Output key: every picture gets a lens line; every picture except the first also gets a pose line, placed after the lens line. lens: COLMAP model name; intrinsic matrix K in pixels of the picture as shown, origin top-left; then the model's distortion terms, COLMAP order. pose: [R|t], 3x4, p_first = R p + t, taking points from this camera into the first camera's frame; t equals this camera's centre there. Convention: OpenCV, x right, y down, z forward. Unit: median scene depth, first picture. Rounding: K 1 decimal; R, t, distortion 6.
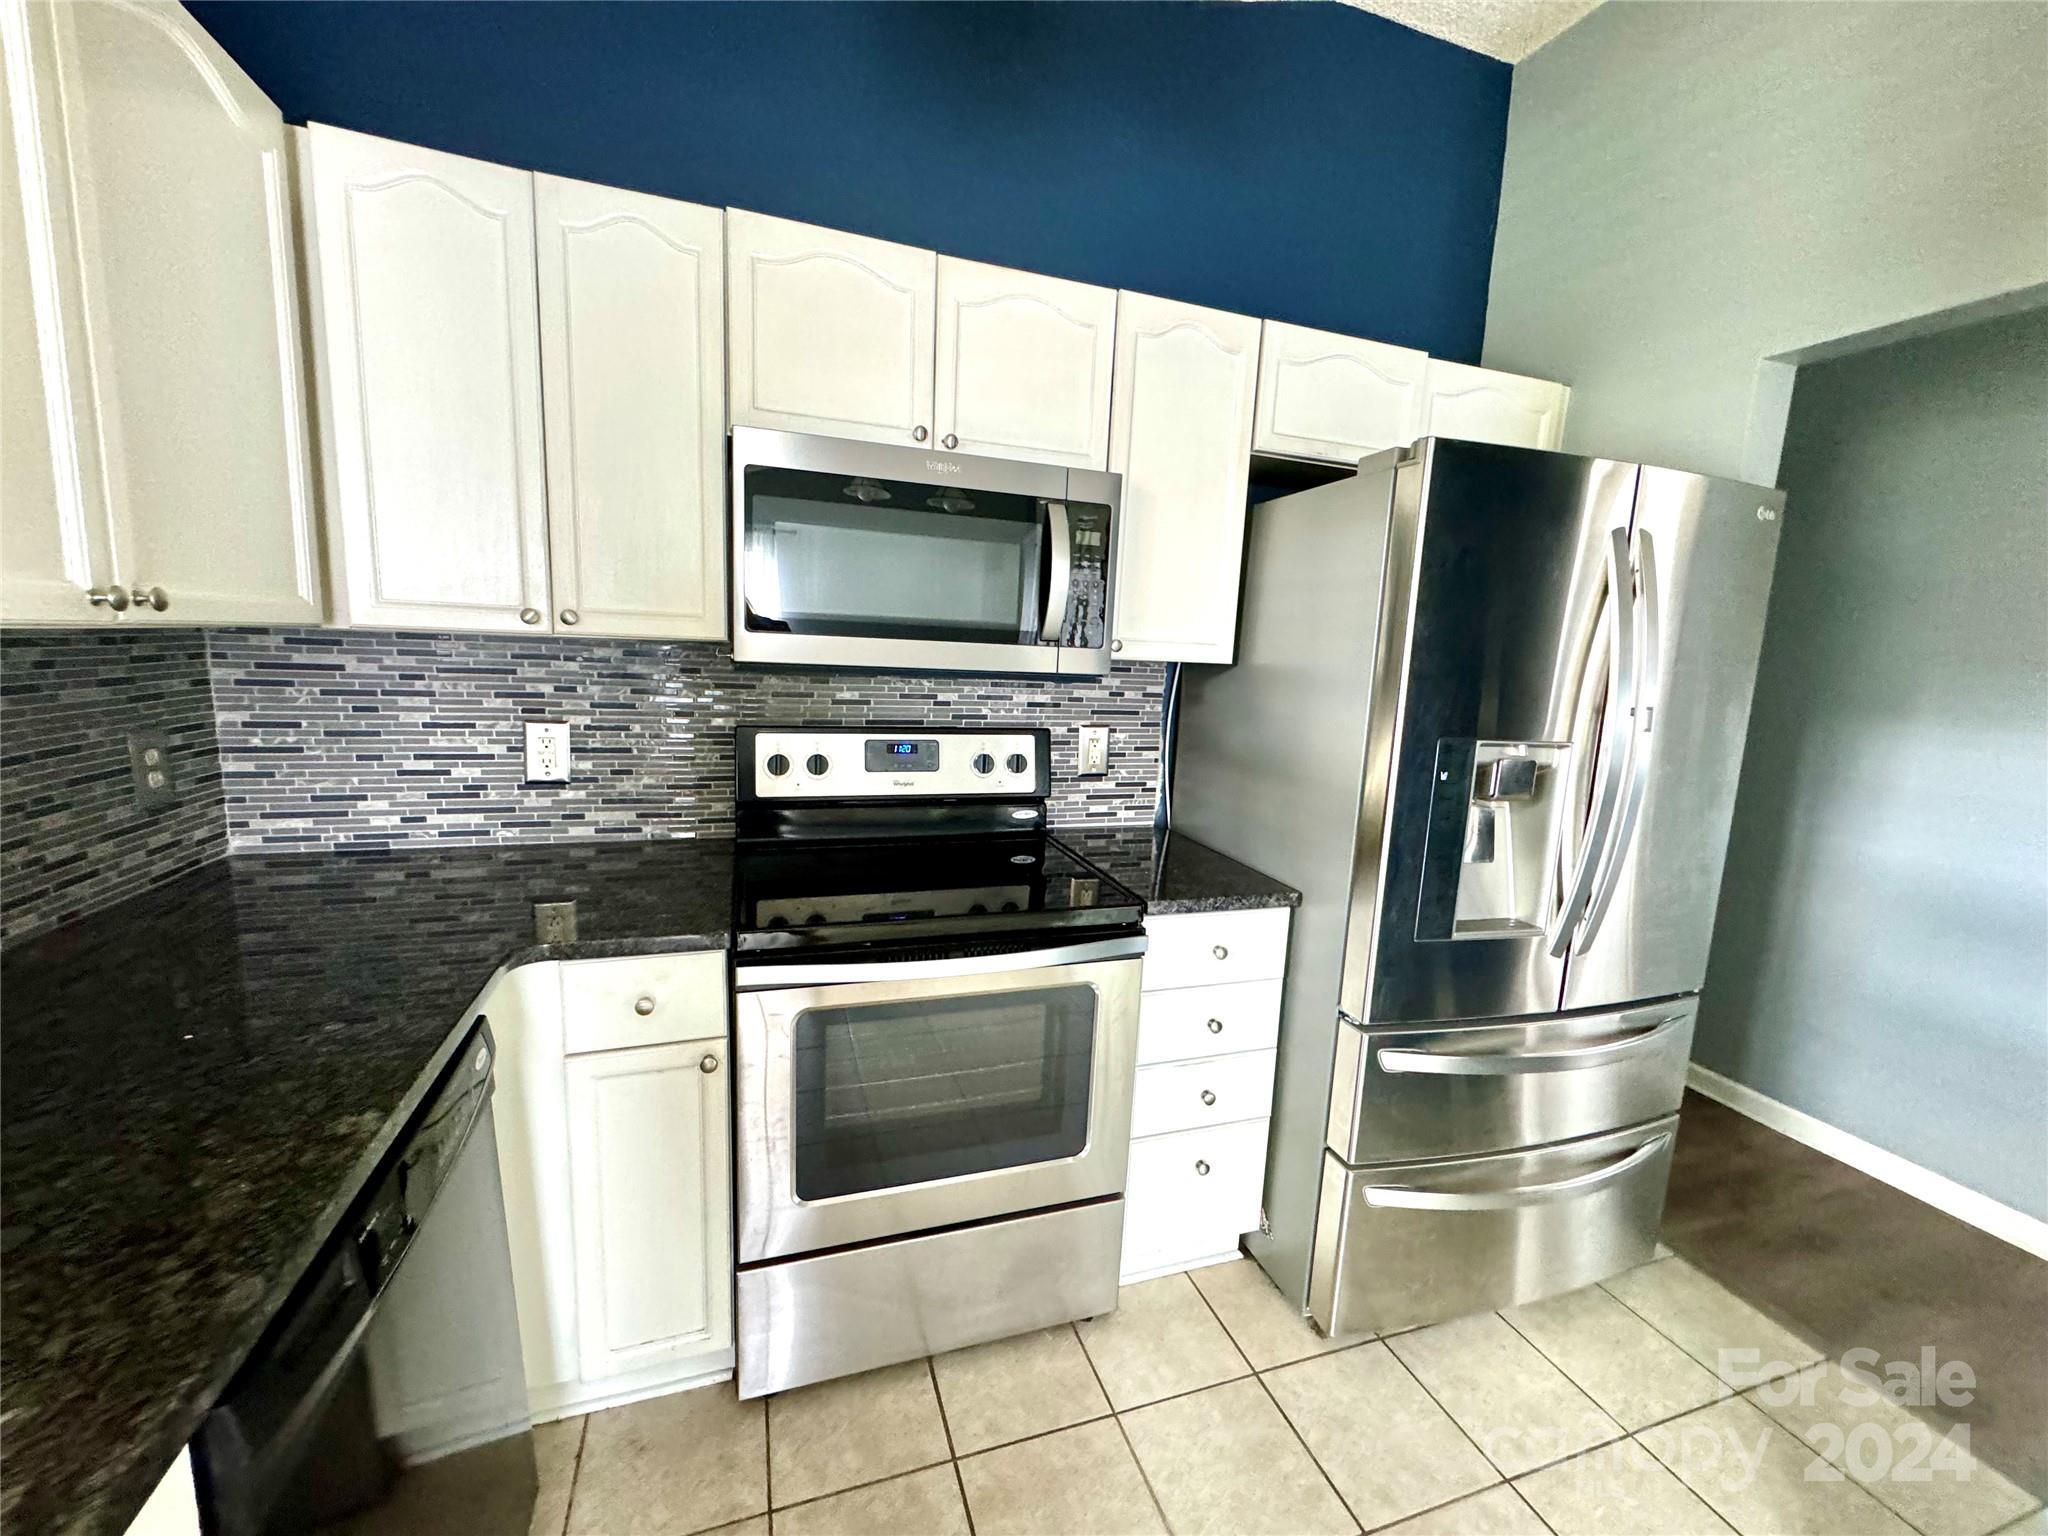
lens RADIAL K [[820.7, 0, 1026.0], [0, 820.7, 770.5], [0, 0, 1]] dist [-0.002204, 0.000286]
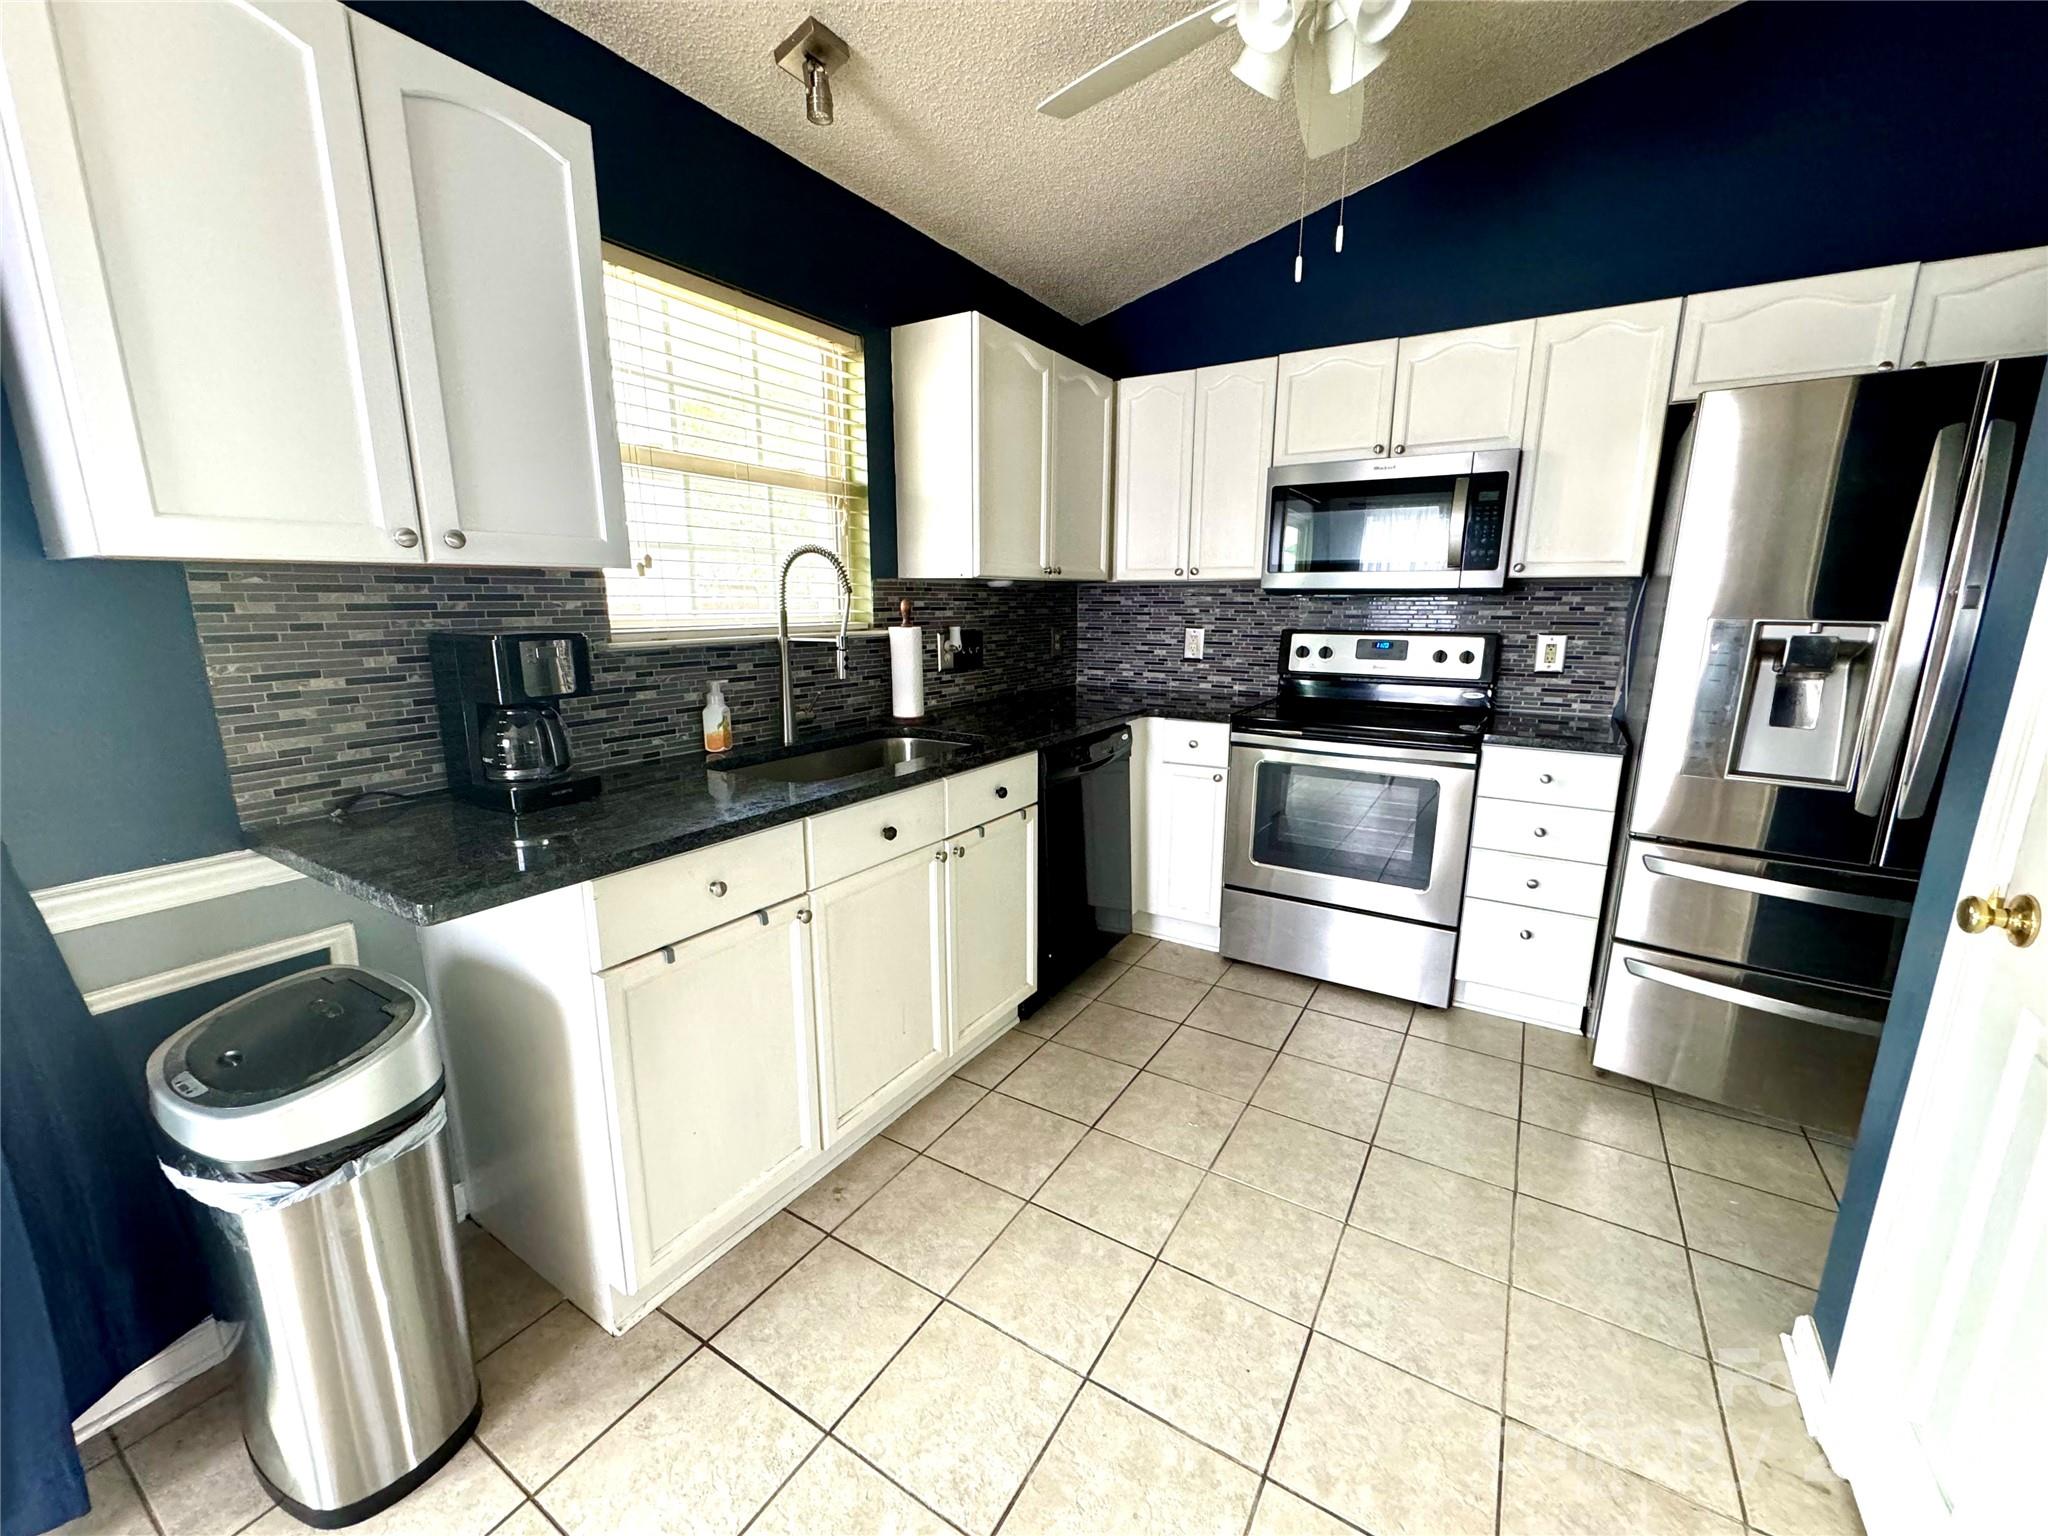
lens RADIAL K [[820.7, 0, 1019.6], [0, 820.7, 771.3], [0, 0, 1]] dist [-0.002204, 0.000286]
pose [[0.630666, 0.116334, -0.767285, 0.722748], [-0.091939, 0.992938, 0.074978, 0.178713], [0.770589, 0.023257, 0.636908, -0.590726]]
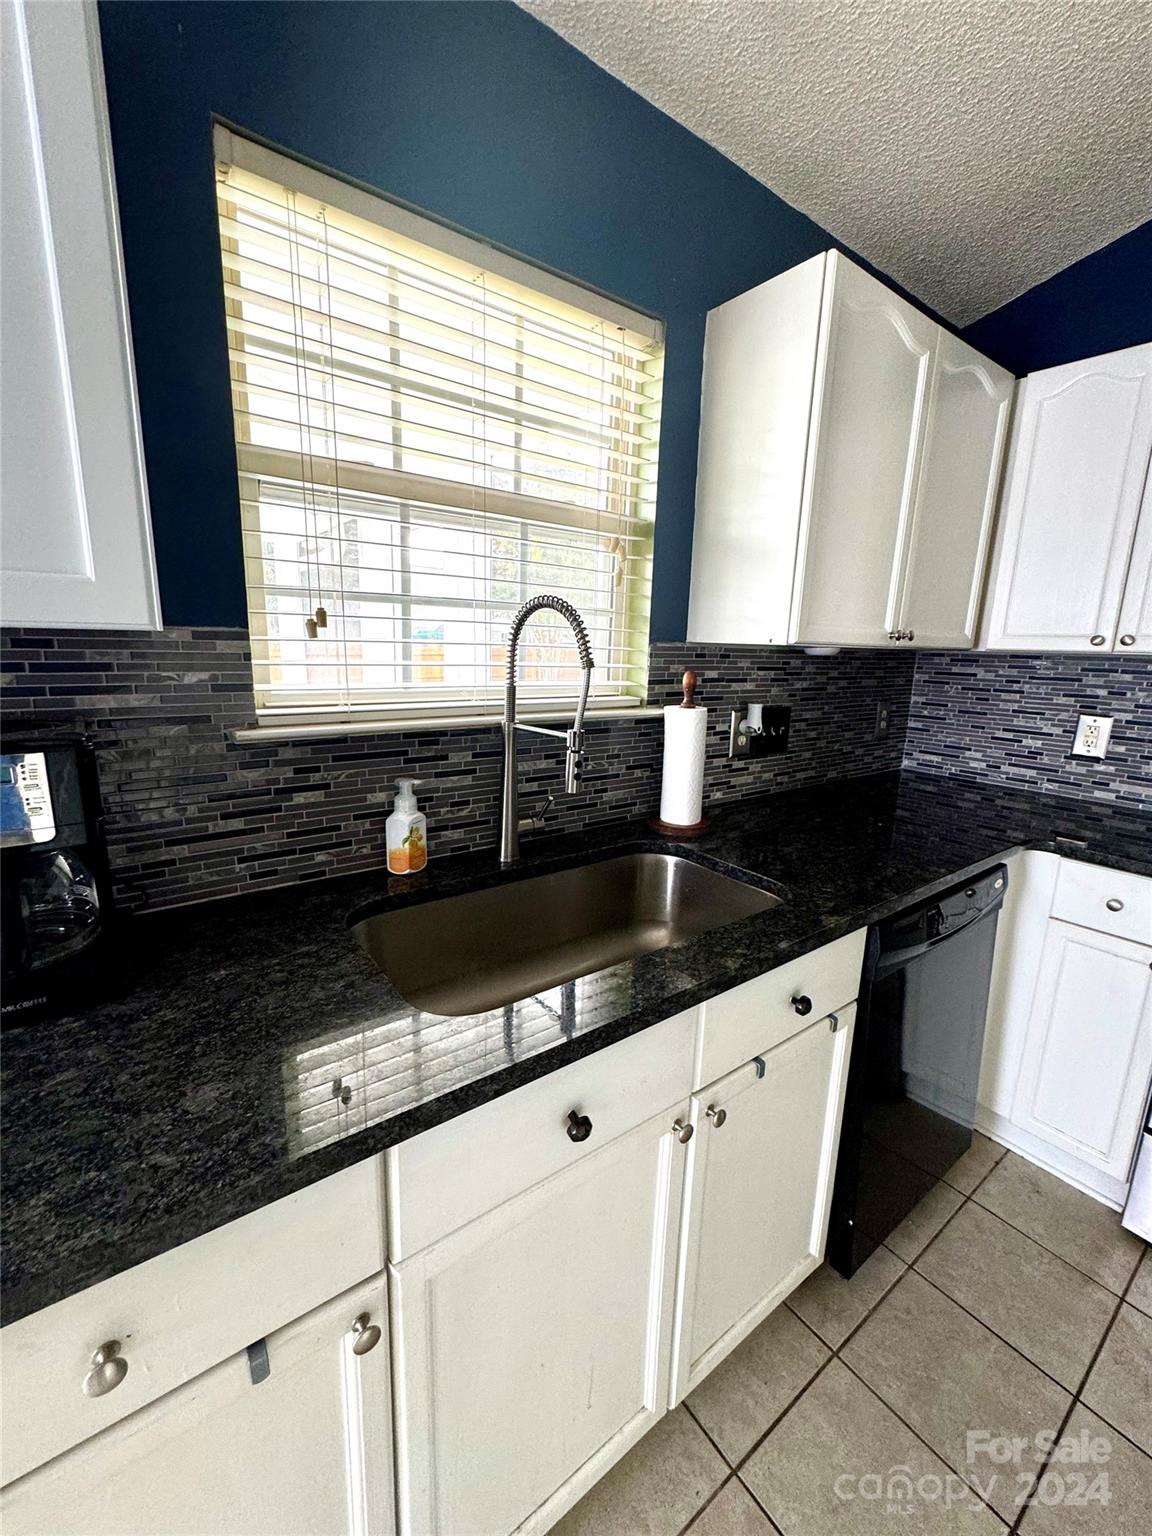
lens RADIAL K [[615.5, 0, 569.8], [0, 615.5, 769.7], [0, 0, 1]] dist [-0.002204, 0.000286]
pose [[0.300485, 0.156128, -0.940921, 0.176760], [-0.159993, 0.980784, 0.111648, 0.063818], [0.940272, 0.116992, 0.319691, -0.216206]]
